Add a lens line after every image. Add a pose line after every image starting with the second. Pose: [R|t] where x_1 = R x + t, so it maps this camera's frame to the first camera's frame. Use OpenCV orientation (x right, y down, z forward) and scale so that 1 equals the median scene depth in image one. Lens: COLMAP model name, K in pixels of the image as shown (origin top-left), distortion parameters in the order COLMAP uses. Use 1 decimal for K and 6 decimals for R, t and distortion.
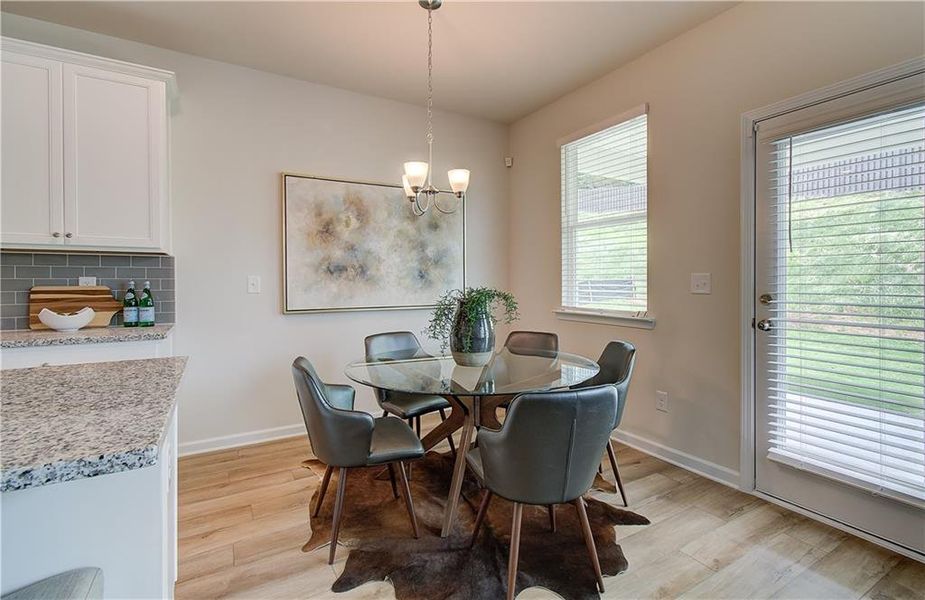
lens RADIAL K [[448.9, 0, 480.3], [0, 448.9, 277.6], [0, 0, 1]] dist [-0.004913, 0.000694]
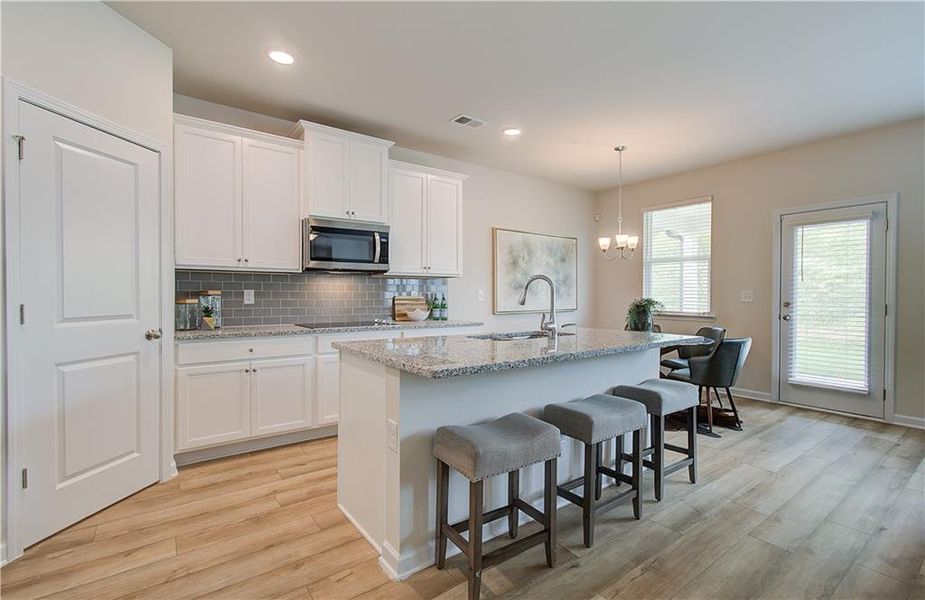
lens RADIAL K [[422.2, 0, 467.6], [0, 422.2, 293.9], [0, 0, 1]] dist [0.006008, 0.000419]
pose [[0.995856, 0.005577, 0.090776, -0.811848], [-0.006288, 0.999952, 0.007550, -0.004433], [-0.090730, -0.008090, 0.995843, -0.642877]]
